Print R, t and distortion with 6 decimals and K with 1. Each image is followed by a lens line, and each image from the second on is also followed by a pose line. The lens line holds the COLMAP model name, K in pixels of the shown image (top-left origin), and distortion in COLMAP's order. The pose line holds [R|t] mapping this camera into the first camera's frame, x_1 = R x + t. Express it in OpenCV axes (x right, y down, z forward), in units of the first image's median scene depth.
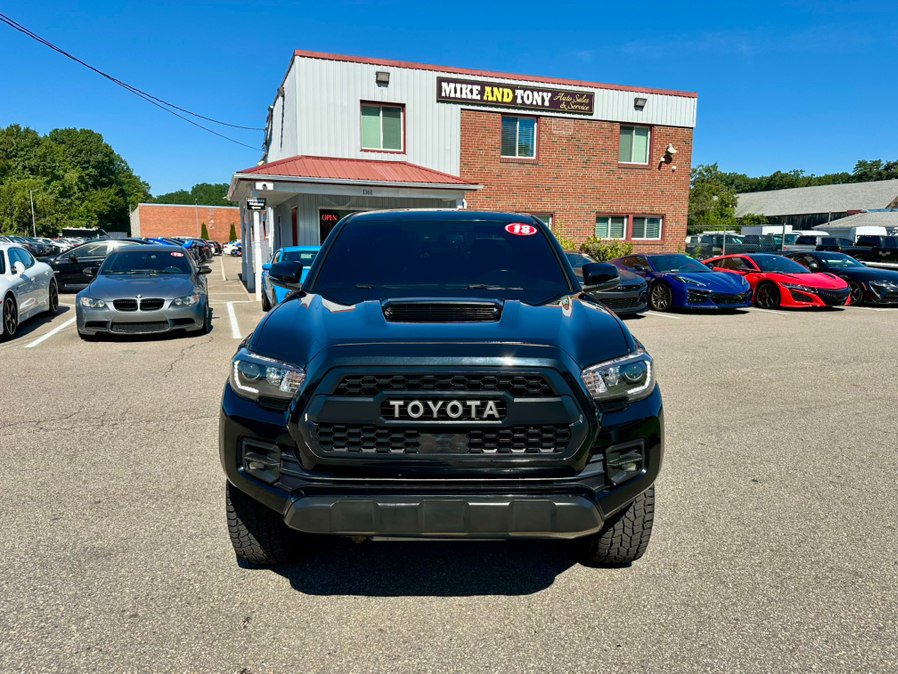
lens RADIAL K [[618.8, 0, 446.1], [0, 618.8, 337.2], [0, 0, 1]] dist [0.076225, -0.103926]
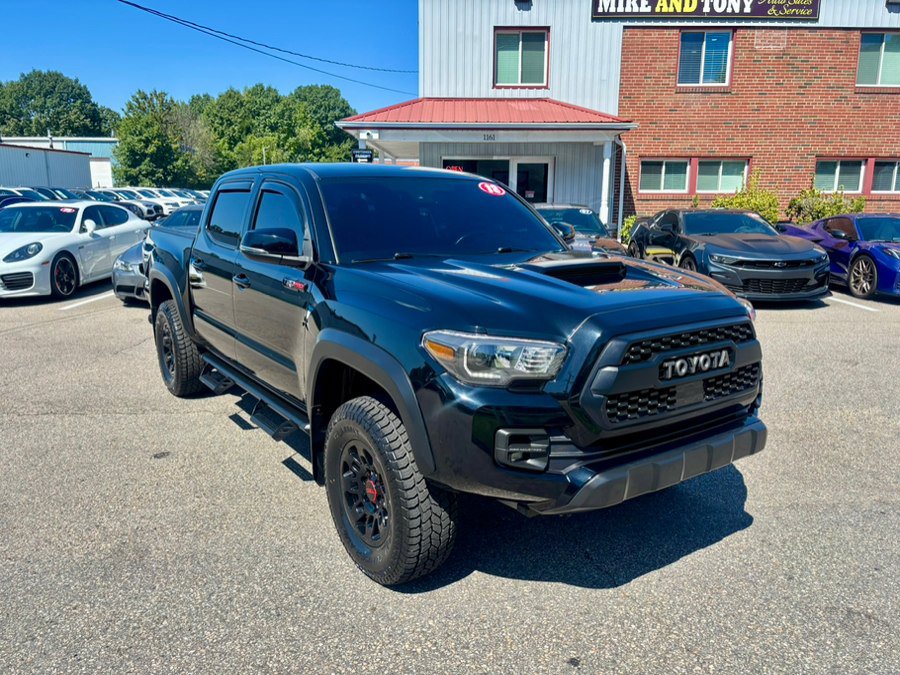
lens RADIAL K [[674.0, 0, 451.3], [0, 674.0, 343.9], [0, 0, 1]] dist [0.028999, -0.031760]
pose [[0.940789, 0.069663, -0.331758, 0.125713], [-0.048223, 0.996207, 0.072436, -0.017411], [0.335545, -0.052149, 0.940580, 0.097052]]
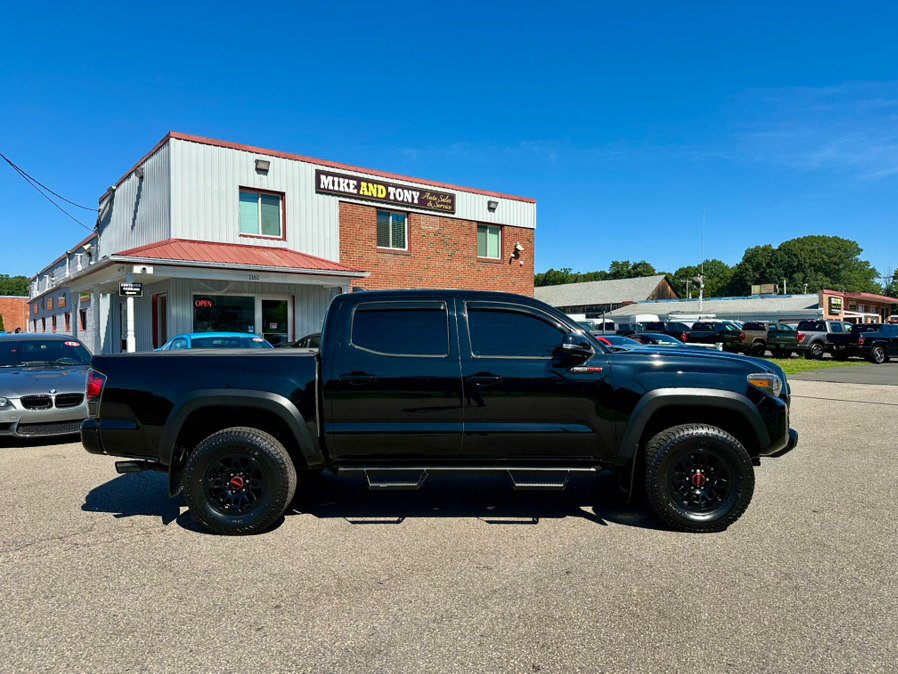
lens RADIAL K [[615.8, 0, 454.0], [0, 615.8, 340.6], [0, 0, 1]] dist [0.142458, -0.225724]
pose [[0.948789, -0.016276, 0.315492, -0.118848], [0.059150, 0.990163, -0.126802, 0.003727], [-0.310324, 0.138970, 0.940418, 0.007019]]
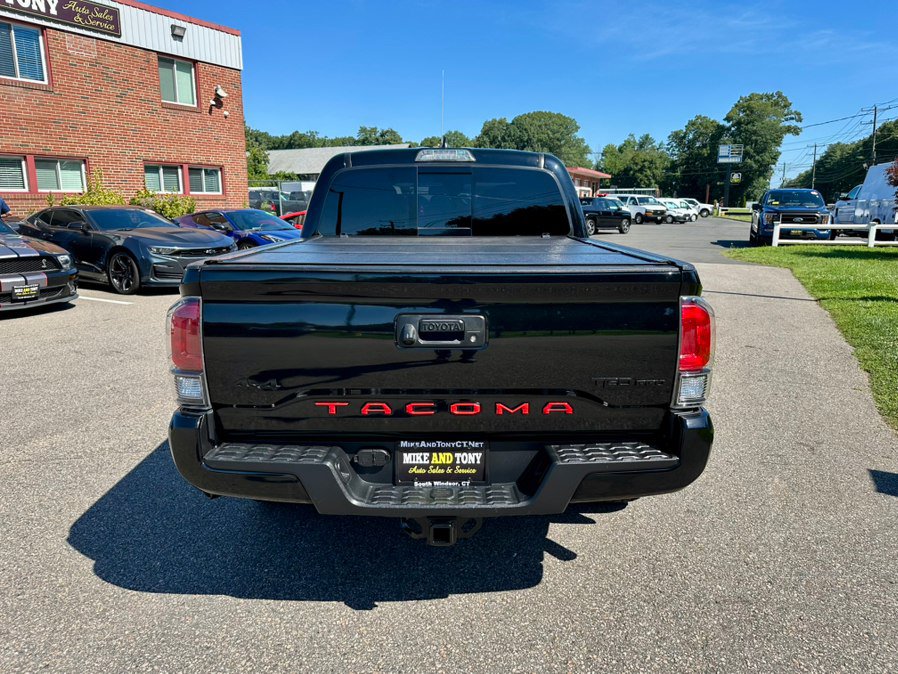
lens RADIAL K [[634.6, 0, 449.0], [0, 634.6, 337.0], [0, 0, 1]] dist [0.015325, -0.018529]
pose [[0.763121, -0.140250, 0.630854, -0.015102], [0.100479, 0.990046, 0.098558, -0.011502], [-0.638397, -0.011824, 0.769617, 0.097327]]
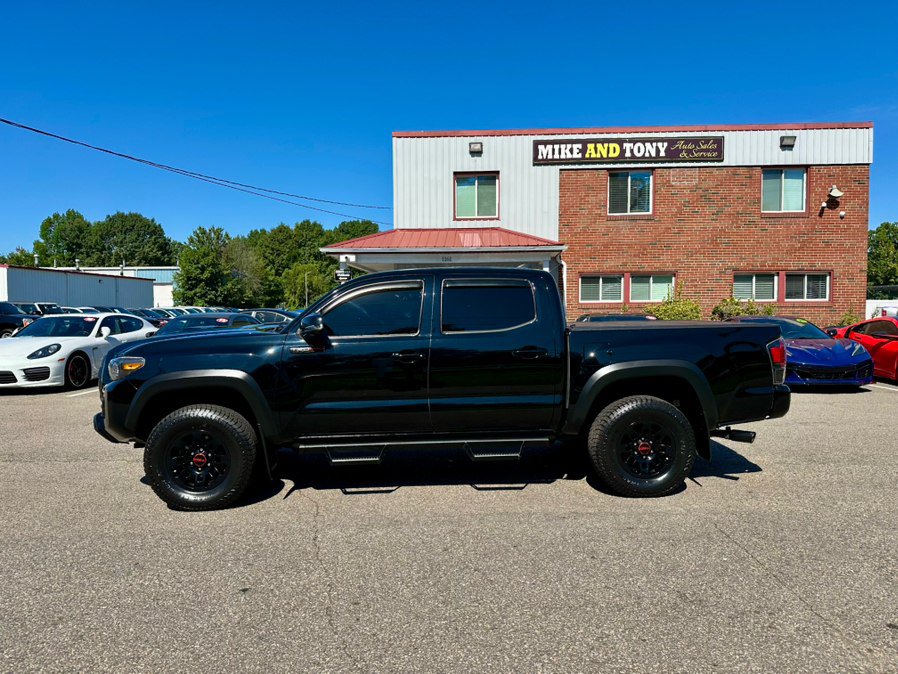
lens RADIAL K [[615.9, 0, 449.5], [0, 615.9, 351.6], [0, 0, 1]] dist [0.067864, -0.111003]
pose [[0.923358, 0.010964, -0.383784, 0.226773], [-0.044365, 0.995943, -0.078287, -0.004323], [0.381369, 0.089313, 0.920098, 0.078889]]
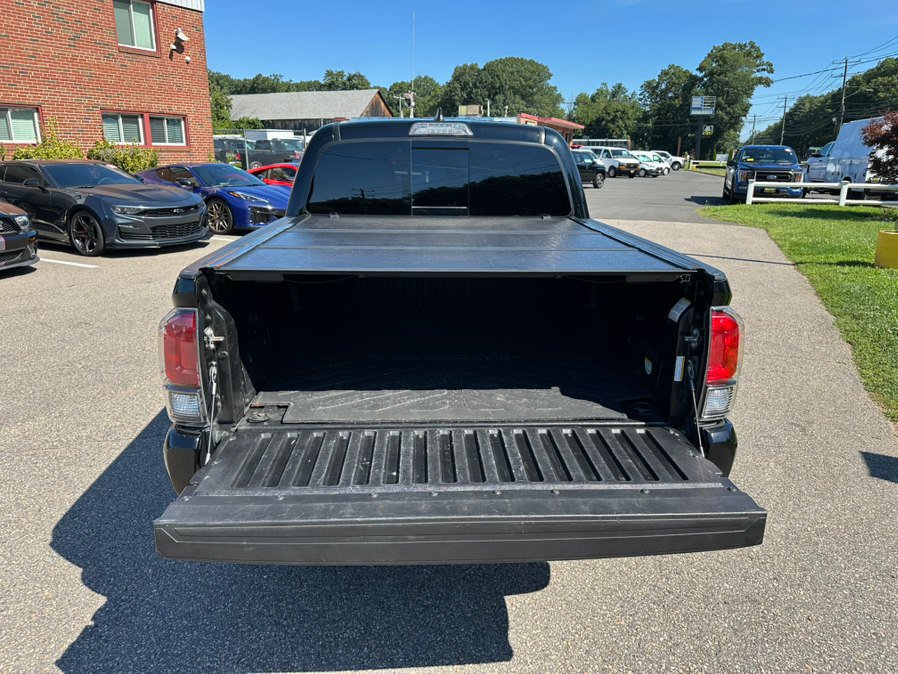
lens RADIAL K [[634.6, 0, 449.0], [0, 634.6, 337.0], [0, 0, 1]] dist [0.015325, -0.018529]
pose [[0.732932, -0.189422, 0.653399, -0.014649], [0.095266, 0.979568, 0.177118, -0.021164], [-0.673599, -0.067569, 0.736002, 0.108363]]
